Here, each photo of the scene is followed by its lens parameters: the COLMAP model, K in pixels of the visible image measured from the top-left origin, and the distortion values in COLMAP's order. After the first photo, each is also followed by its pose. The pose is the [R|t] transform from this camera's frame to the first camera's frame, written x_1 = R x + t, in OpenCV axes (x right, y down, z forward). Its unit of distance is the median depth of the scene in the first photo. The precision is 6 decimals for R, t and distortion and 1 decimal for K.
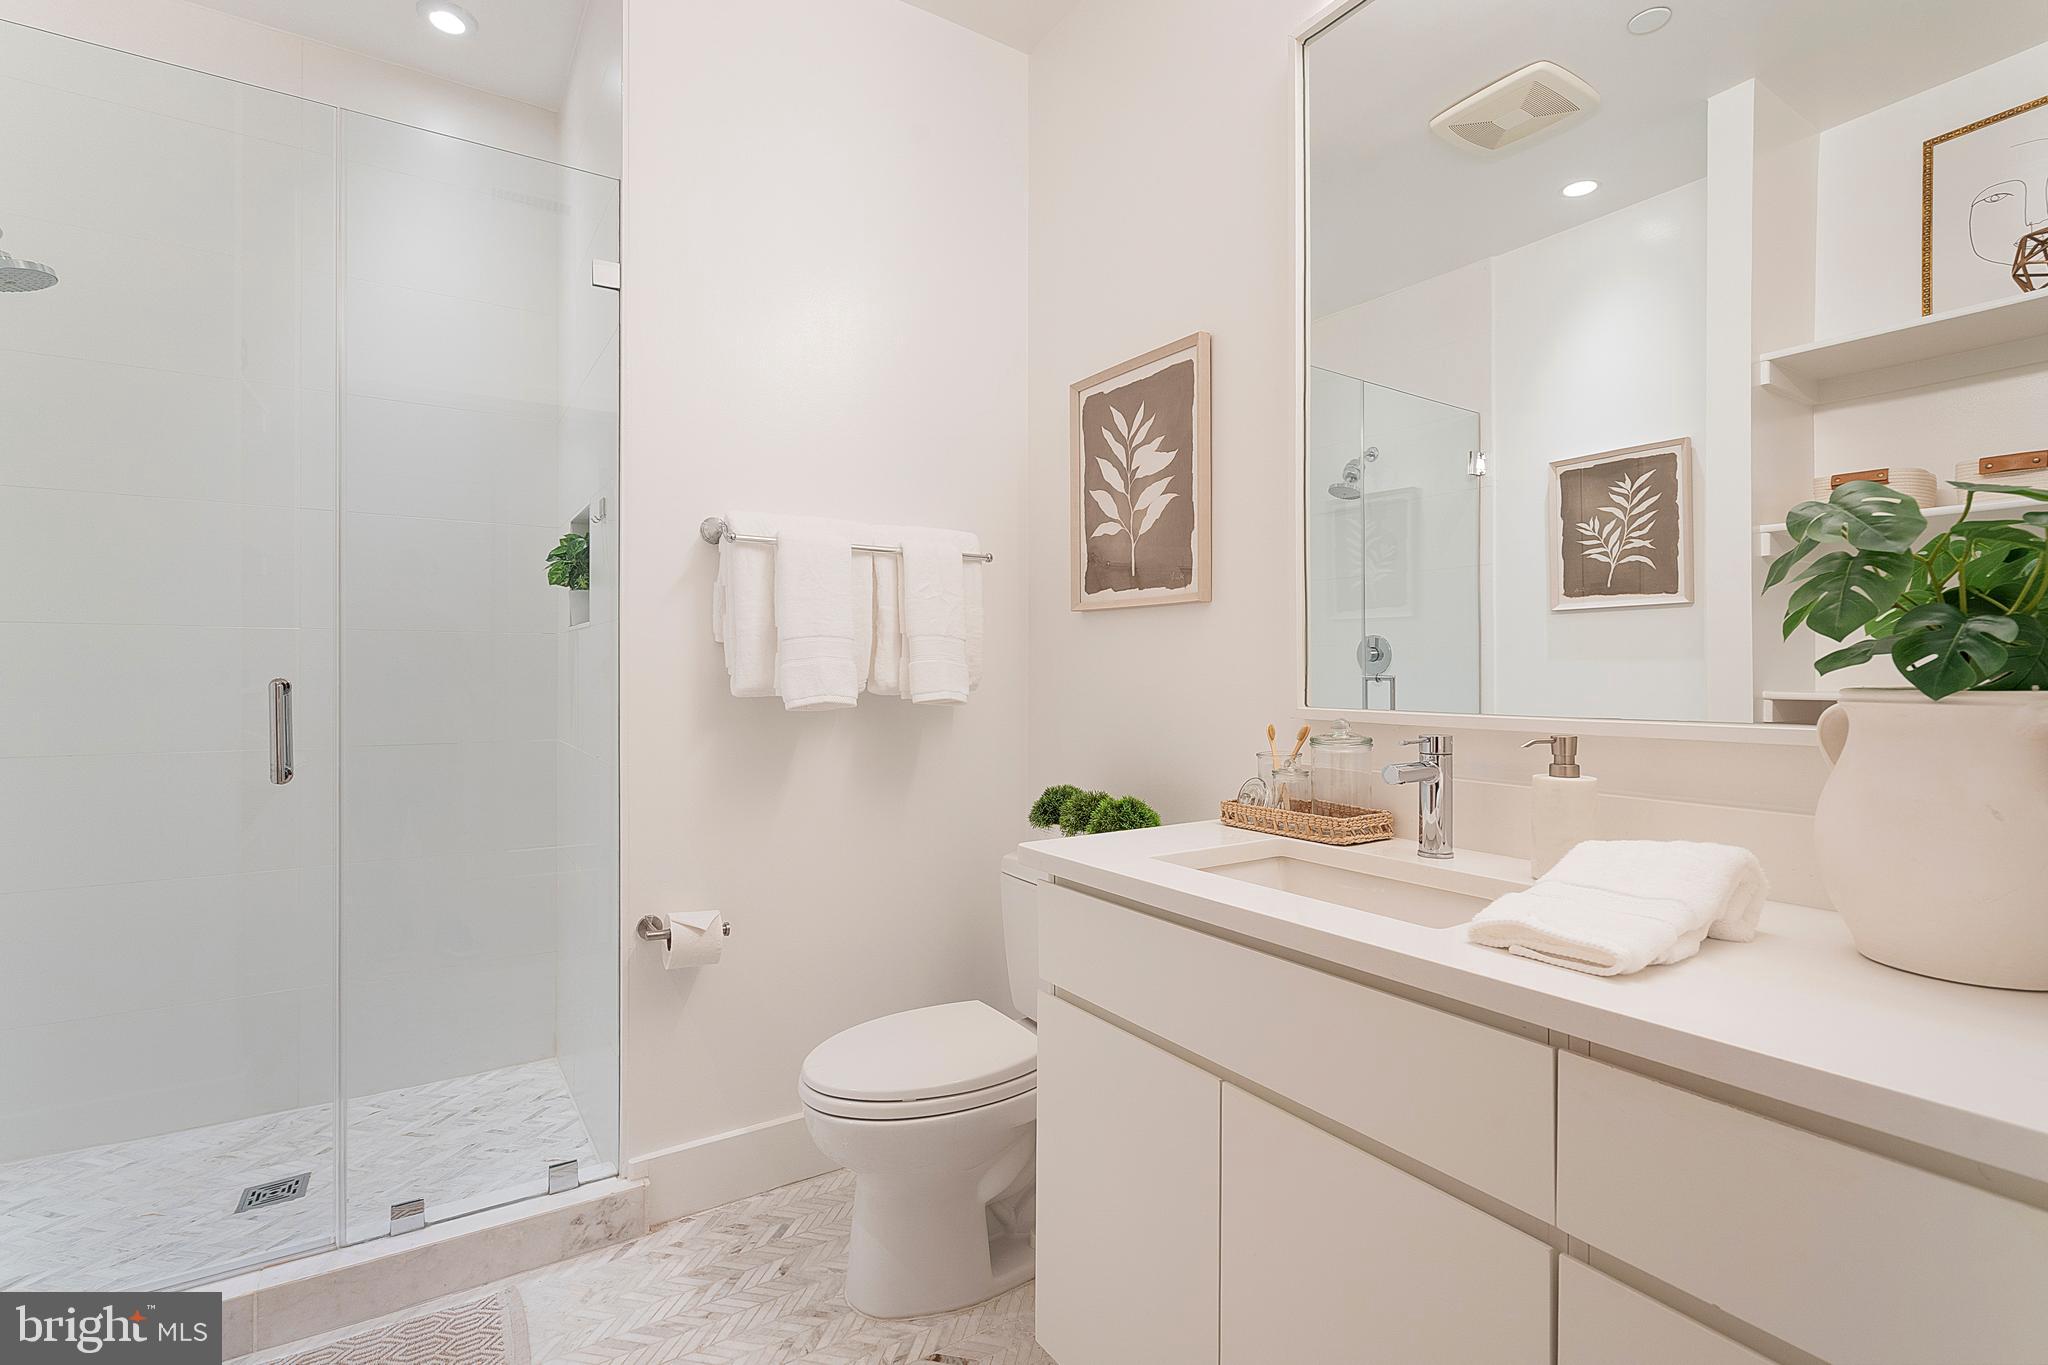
lens RADIAL K [[949.9, 0, 1021.3], [0, 949.9, 667.3], [0, 0, 1]] dist [-0.004588, 0.002230]
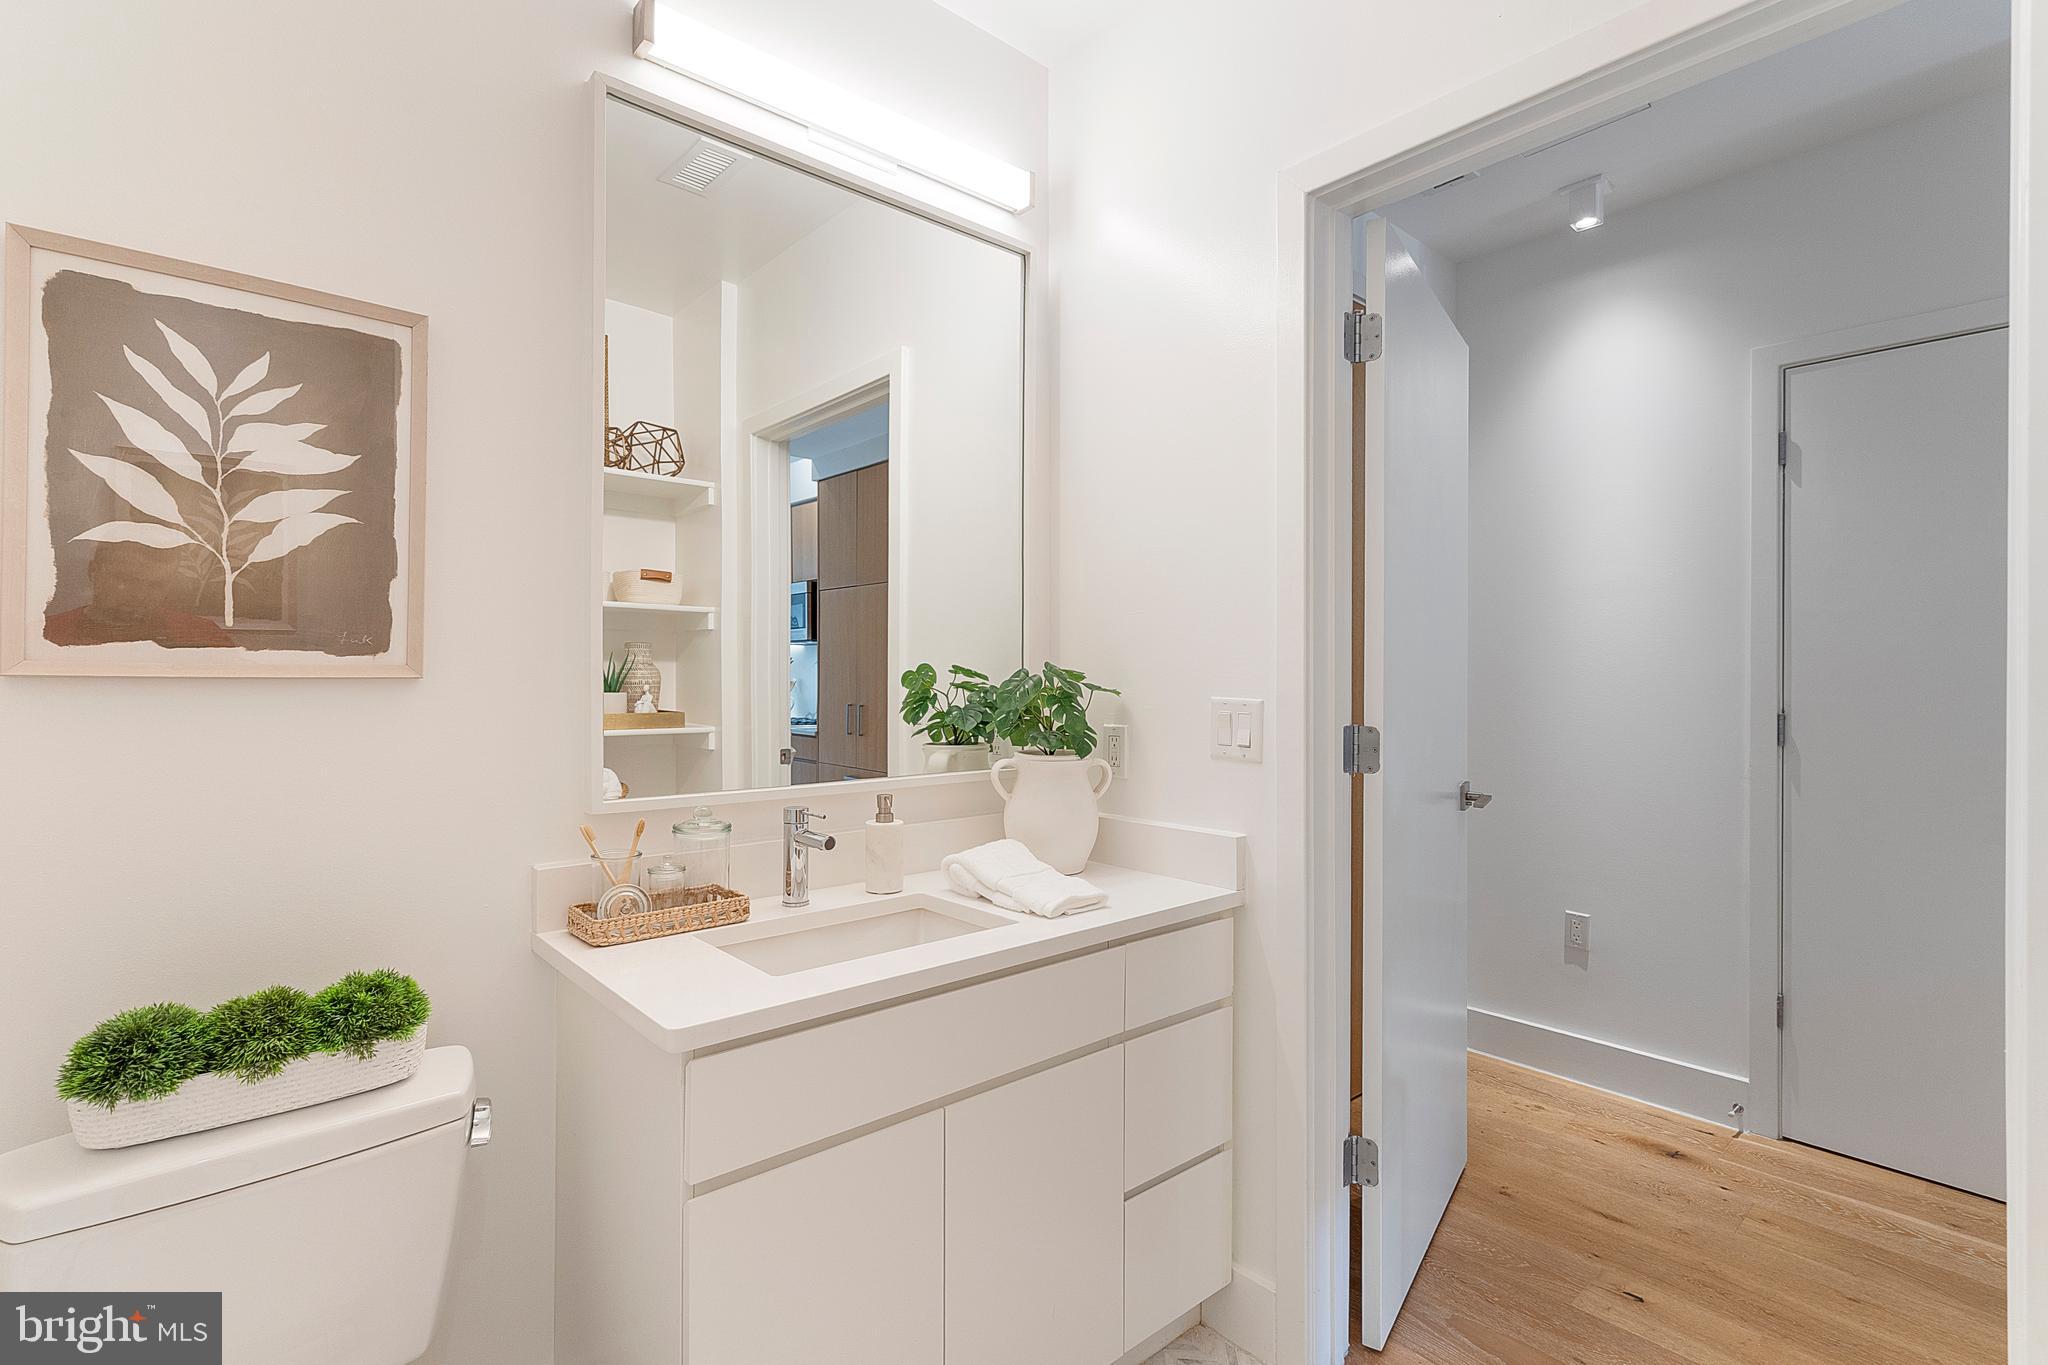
lens RADIAL K [[949.9, 0, 1024.8], [0, 949.9, 680.5], [0, 0, 1]] dist [-0.004588, 0.002230]
pose [[-0.134250, 0.005229, 0.990934, -0.594350], [-0.002747, 0.999980, -0.005649, -0.063976], [-0.990944, -0.003481, -0.134233, 0.620714]]
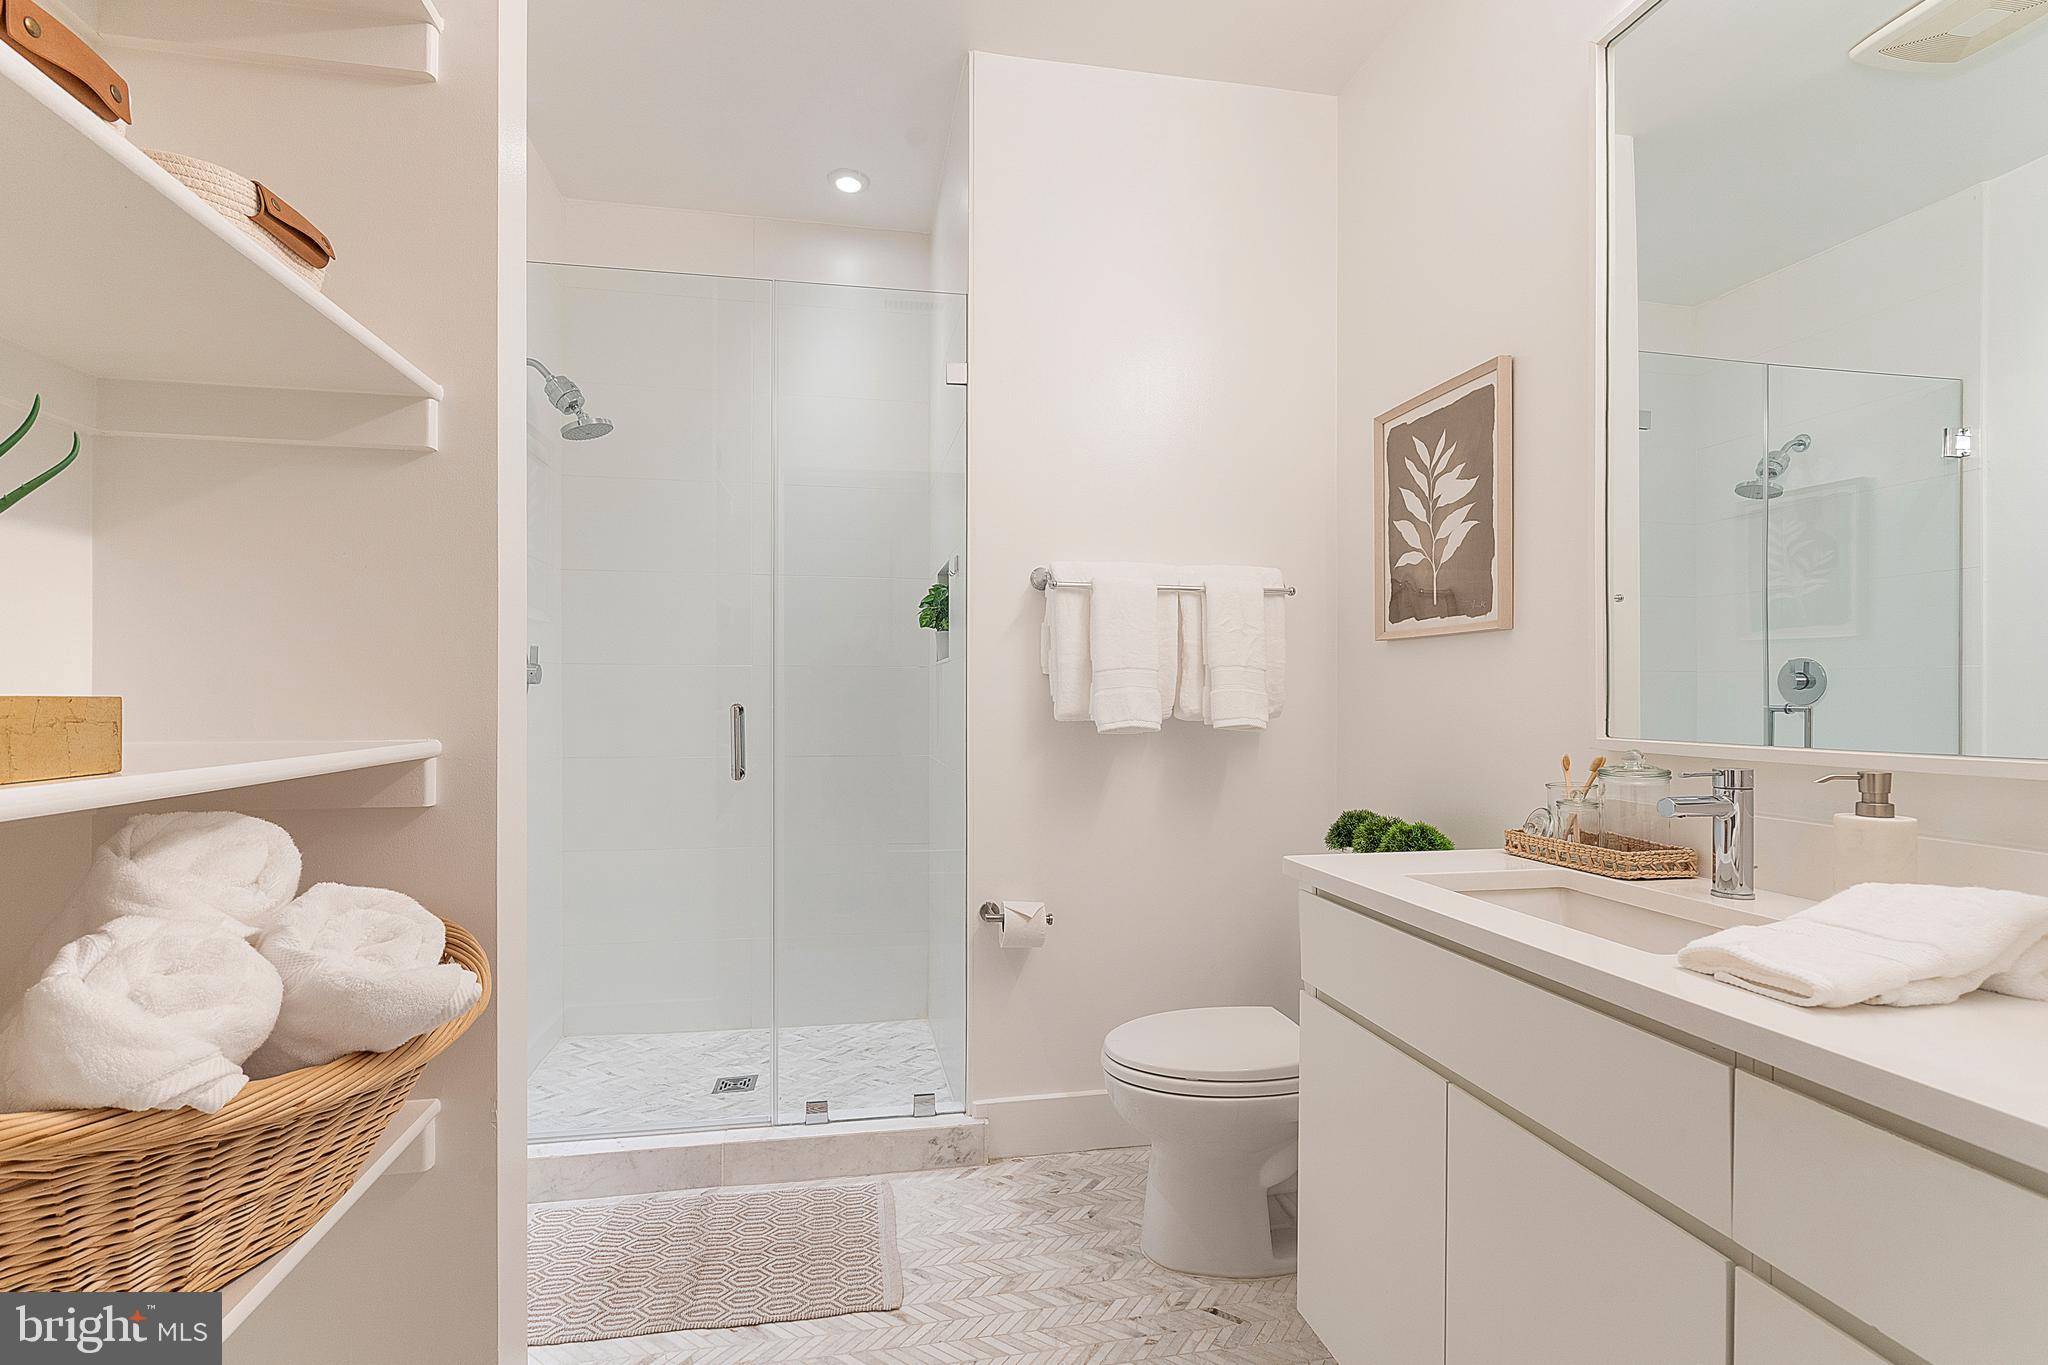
lens RADIAL K [[949.9, 0, 1012.8], [0, 949.9, 696.6], [0, 0, 1]] dist [-0.004588, 0.002230]
pose [[0.924793, 0.001737, -0.380466, 0.093820], [-0.000863, 0.999997, 0.002469, -0.001375], [0.380469, -0.001955, 0.924792, -0.102197]]
